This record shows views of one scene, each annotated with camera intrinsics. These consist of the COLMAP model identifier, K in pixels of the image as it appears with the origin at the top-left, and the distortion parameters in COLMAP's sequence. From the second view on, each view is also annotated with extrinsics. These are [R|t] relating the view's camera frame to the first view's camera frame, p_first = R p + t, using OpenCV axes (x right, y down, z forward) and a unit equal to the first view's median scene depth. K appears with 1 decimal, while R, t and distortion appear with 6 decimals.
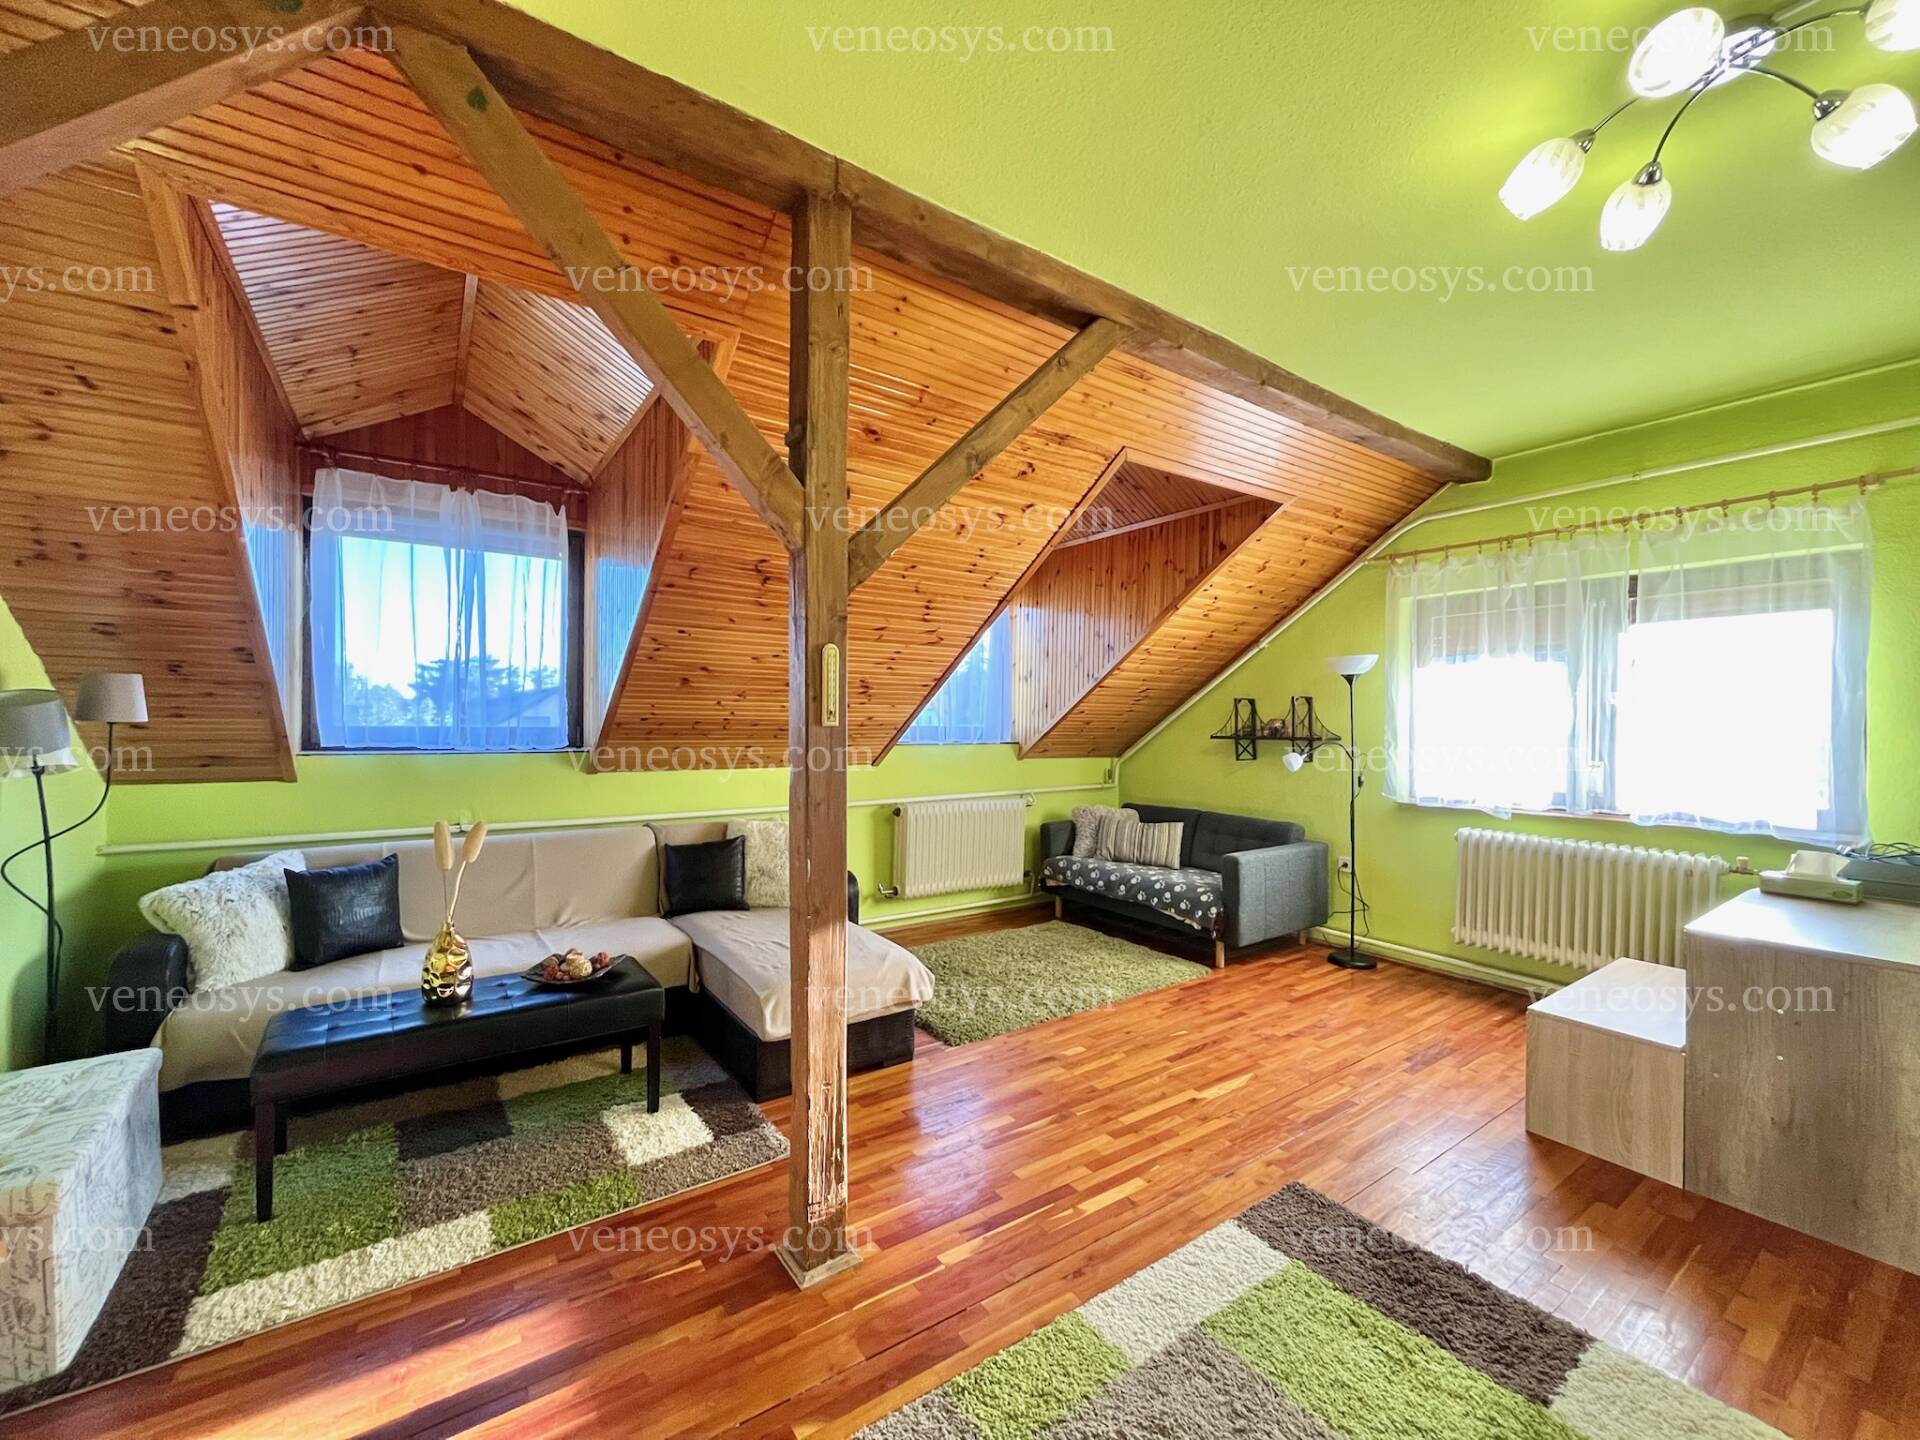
lens RADIAL K [[777.1, 0, 957.9], [0, 777.1, 724.4], [0, 0, 1]] dist [0.000868, -0.000373]
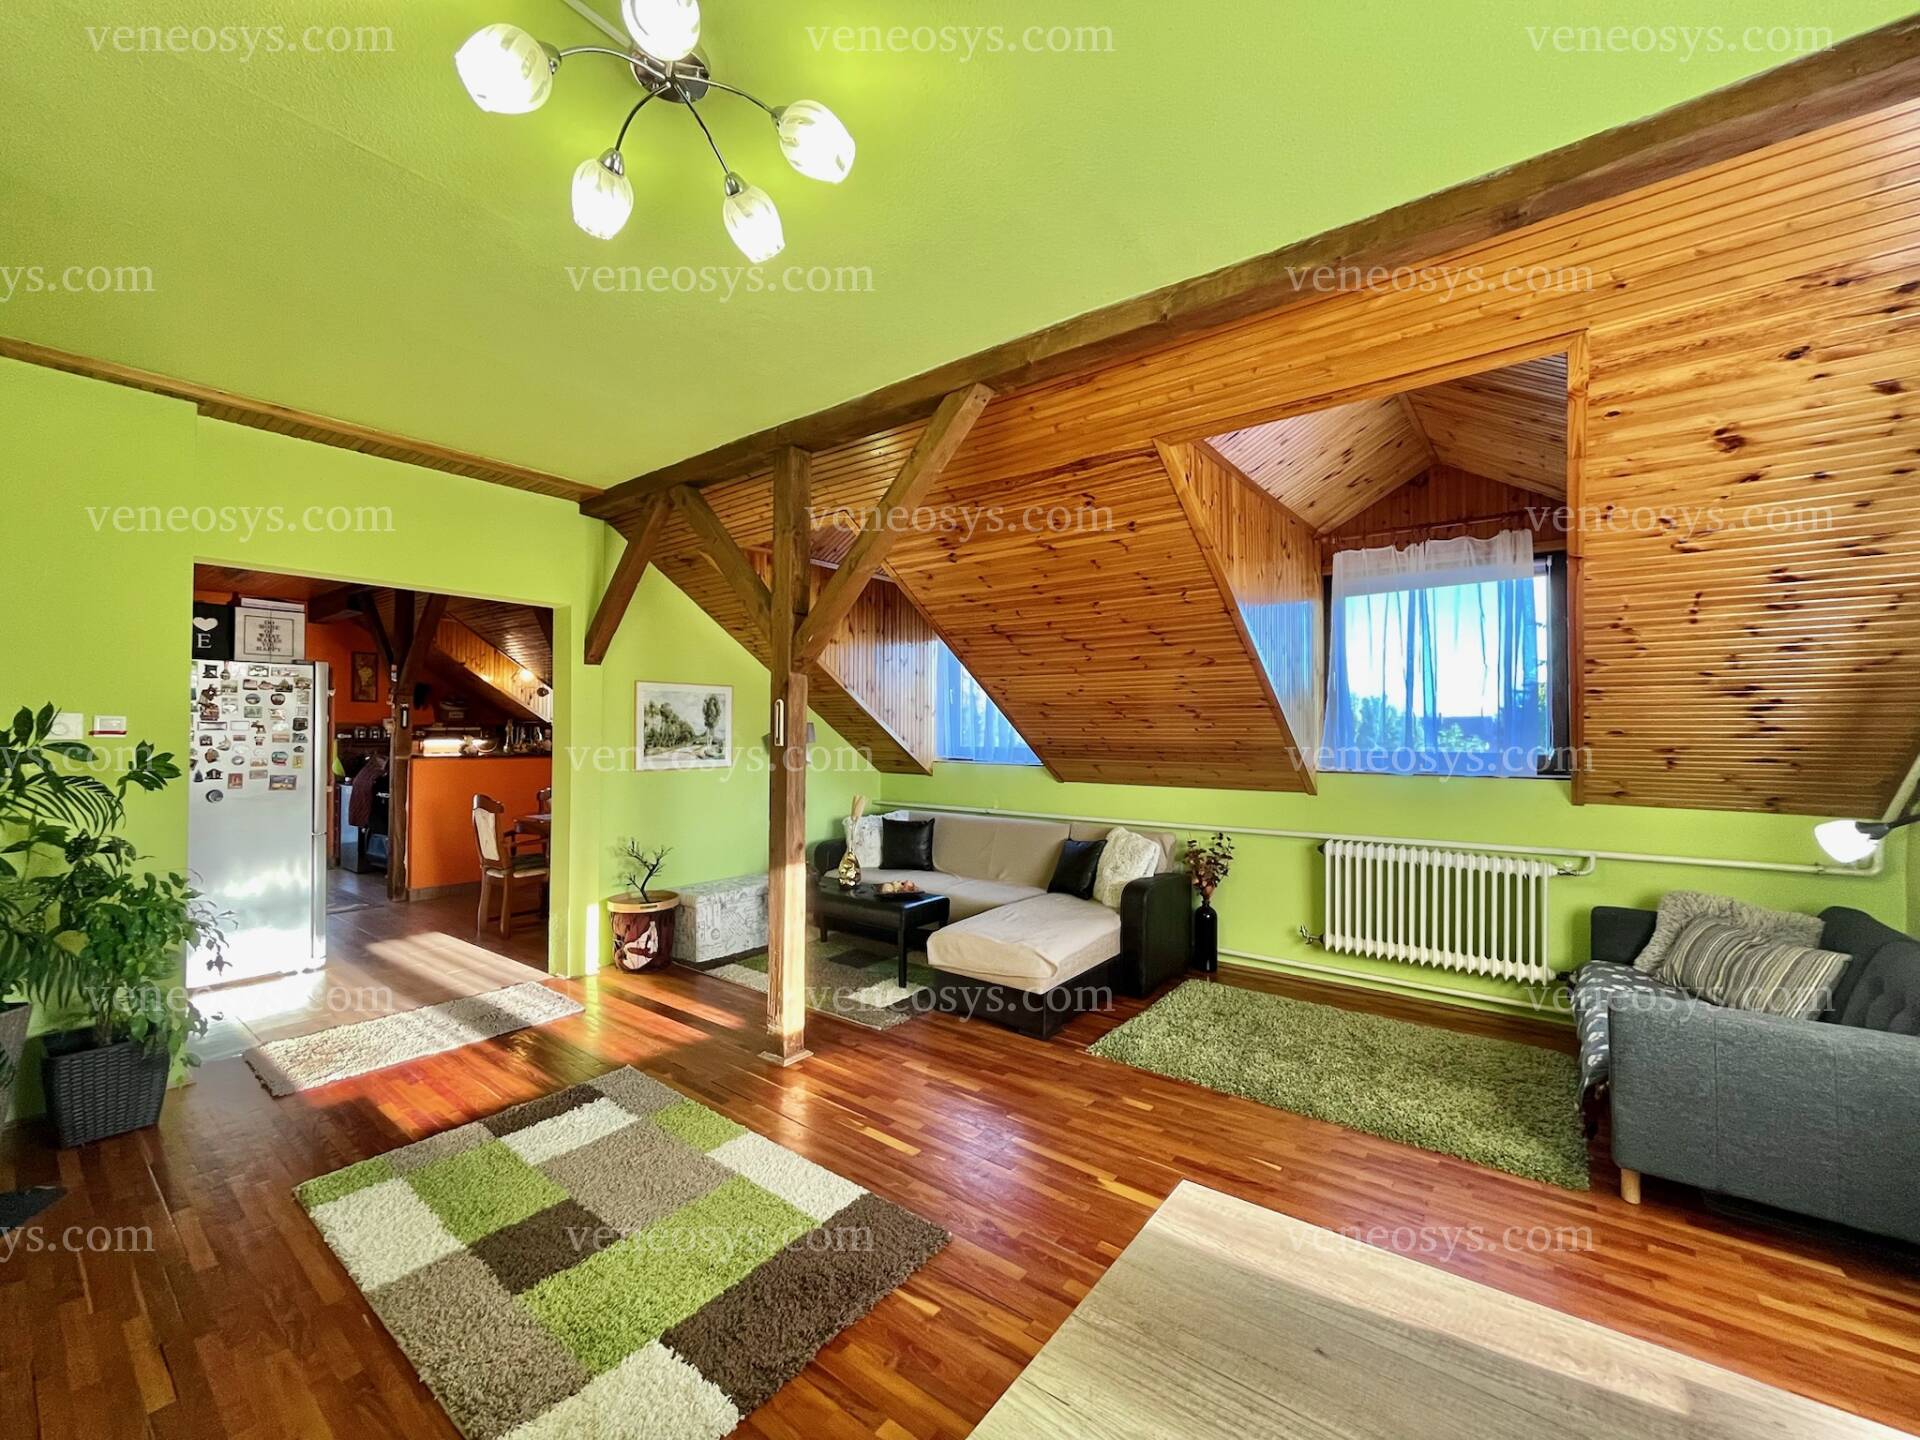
lens RADIAL K [[777.1, 0, 956.5], [0, 777.1, 726.0], [0, 0, 1]] dist [0.000868, -0.000373]
pose [[0.298159, -0.019164, -0.954324, 0.841557], [-0.008115, 0.999711, -0.022611, -0.003970], [0.954482, 0.014486, 0.297918, 0.446096]]
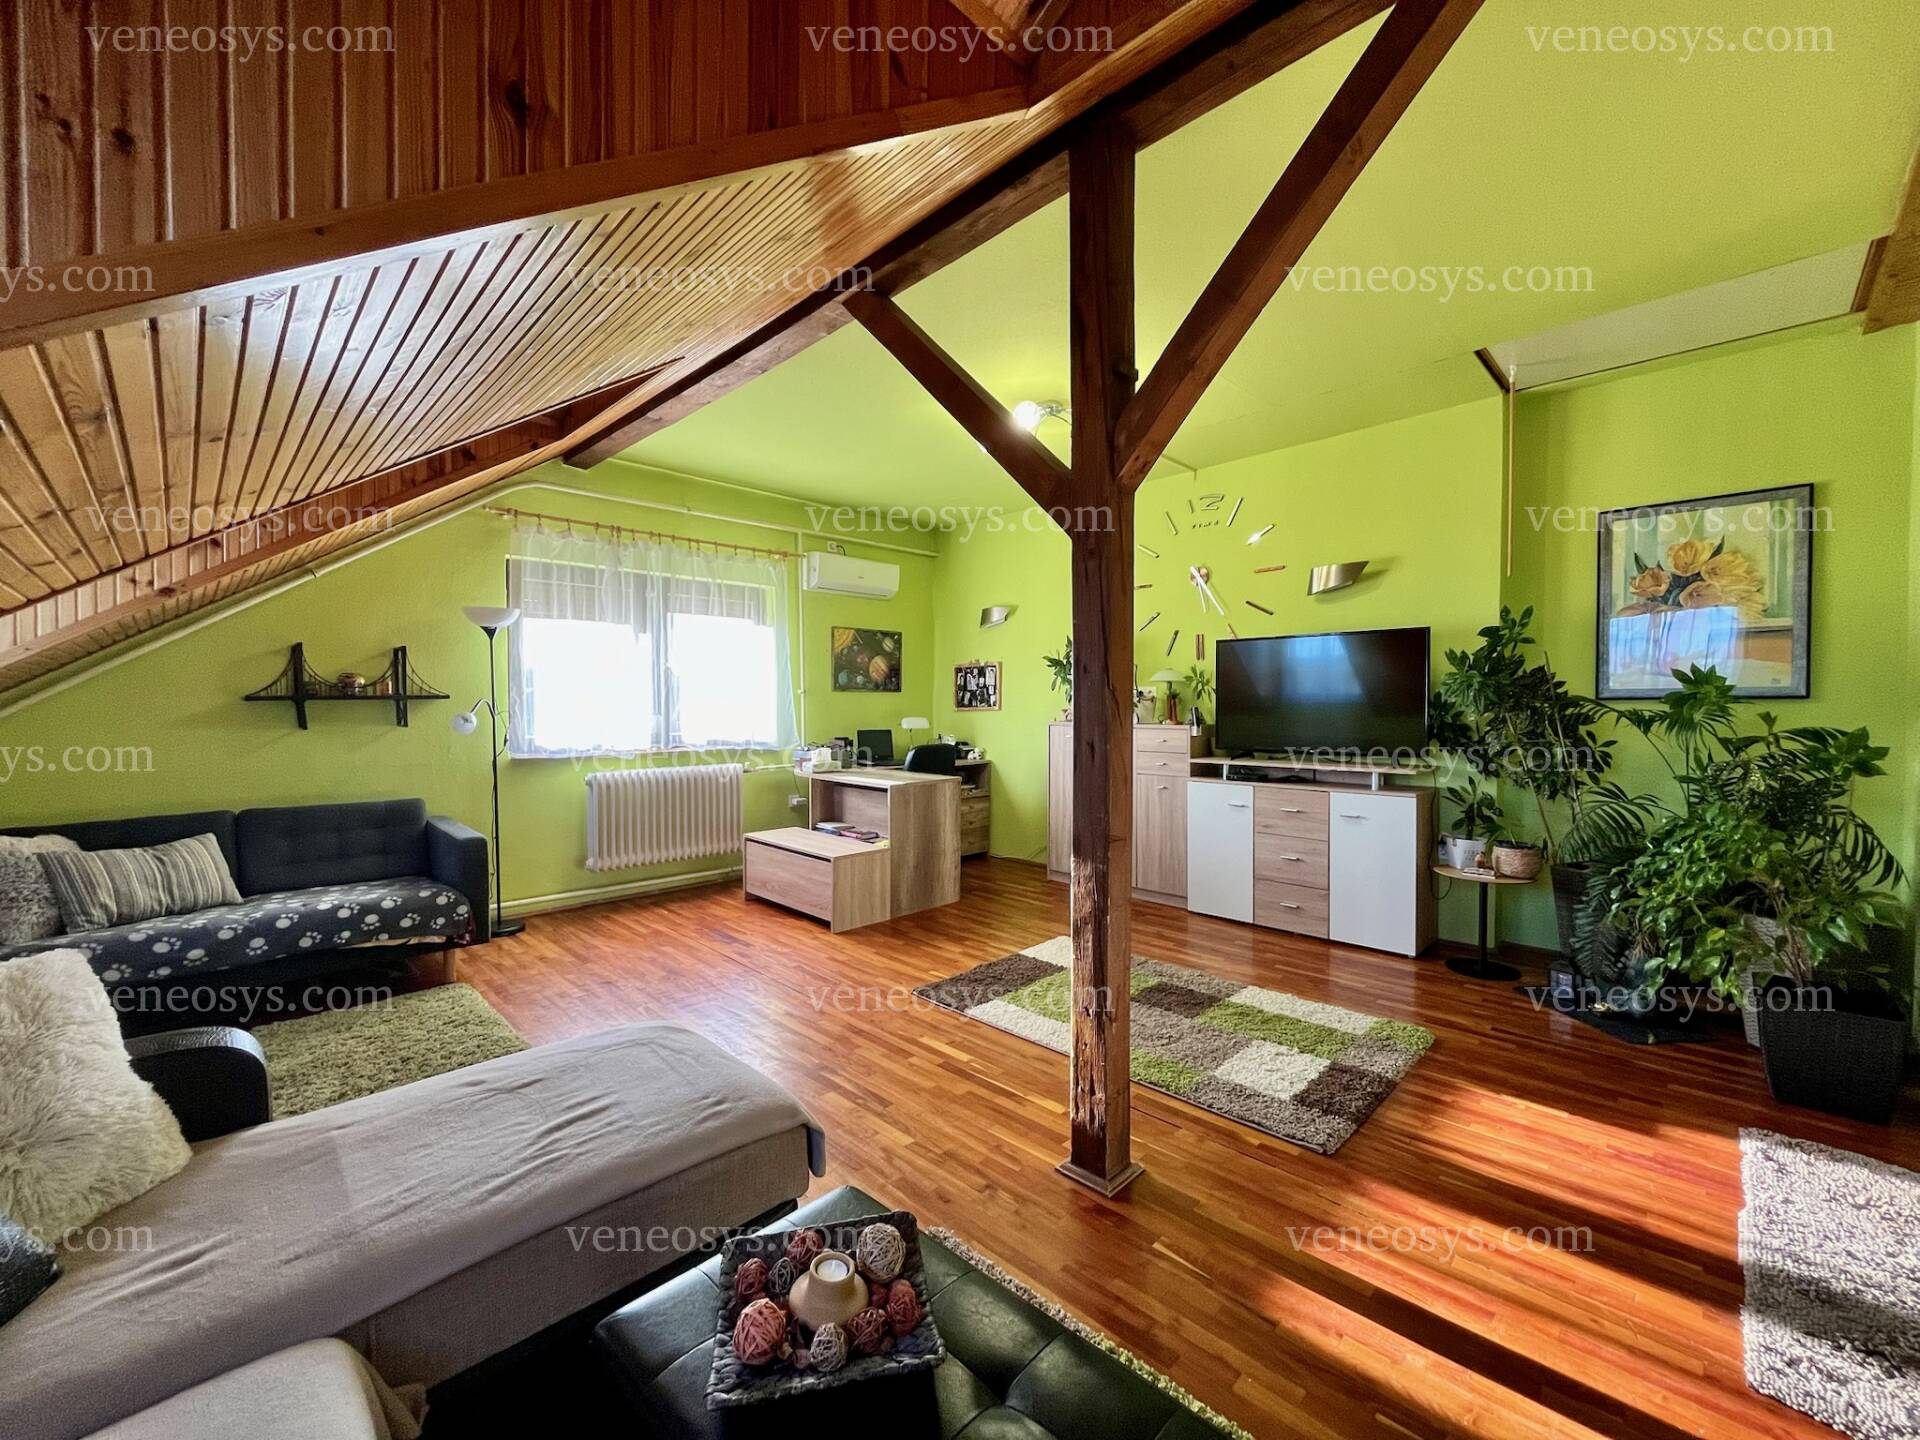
lens RADIAL K [[777.1, 0, 958.2], [0, 777.1, 712.5], [0, 0, 1]] dist [0.000868, -0.000373]
pose [[-0.176356, -0.021016, 0.984102, -0.618523], [0.004329, 0.999746, 0.022126, 0.024454], [-0.984317, 0.008162, -0.176220, 0.726466]]
